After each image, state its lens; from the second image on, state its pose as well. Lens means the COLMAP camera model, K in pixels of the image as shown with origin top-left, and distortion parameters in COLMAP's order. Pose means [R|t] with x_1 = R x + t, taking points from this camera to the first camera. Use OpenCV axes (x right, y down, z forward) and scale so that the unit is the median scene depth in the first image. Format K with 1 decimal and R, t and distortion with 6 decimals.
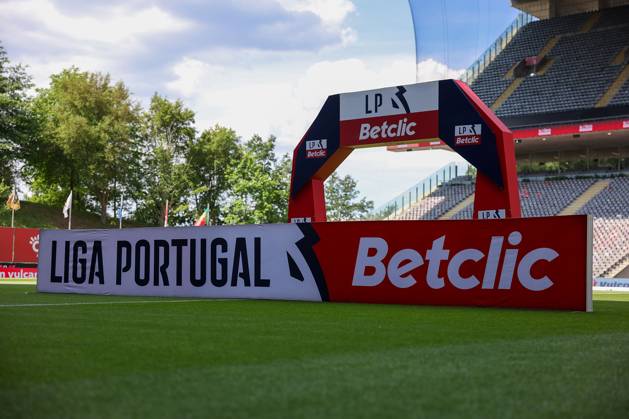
lens RADIAL K [[995.3, 0, 314.5], [0, 995.3, 209.5], [0, 0, 1]] dist [0.155301, 0.007853]
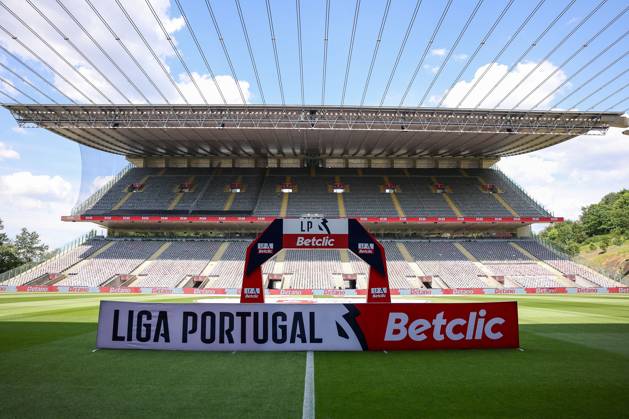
lens RADIAL K [[429.6, 0, 314.5], [0, 429.6, 209.5], [0, 0, 1]] dist [-0.115344, 0.096593]
pose [[0.775234, 0.095081, 0.624477, -0.454491], [-0.032689, 0.993321, -0.110660, -0.054528], [-0.630828, 0.065374, 0.773164, 0.413196]]
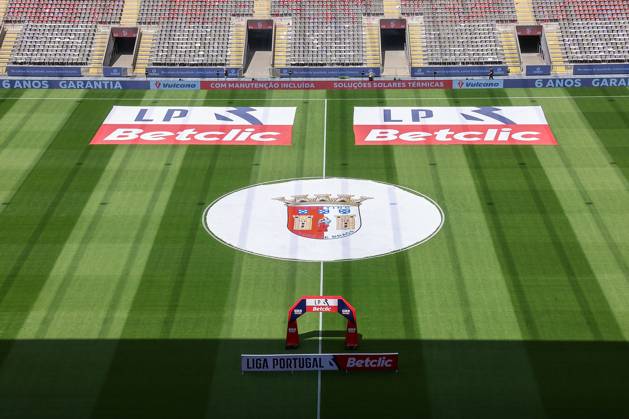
lens RADIAL K [[1185.0, 0, 314.5], [0, 1185.0, 209.5], [0, 0, 1]] dist [0.237122, 0.031602]
pose [[0.784694, -0.227275, 0.576716, -2.677675], [-0.024918, 0.918045, 0.395691, -2.399459], [-0.619383, -0.324867, 0.714721, -2.283341]]
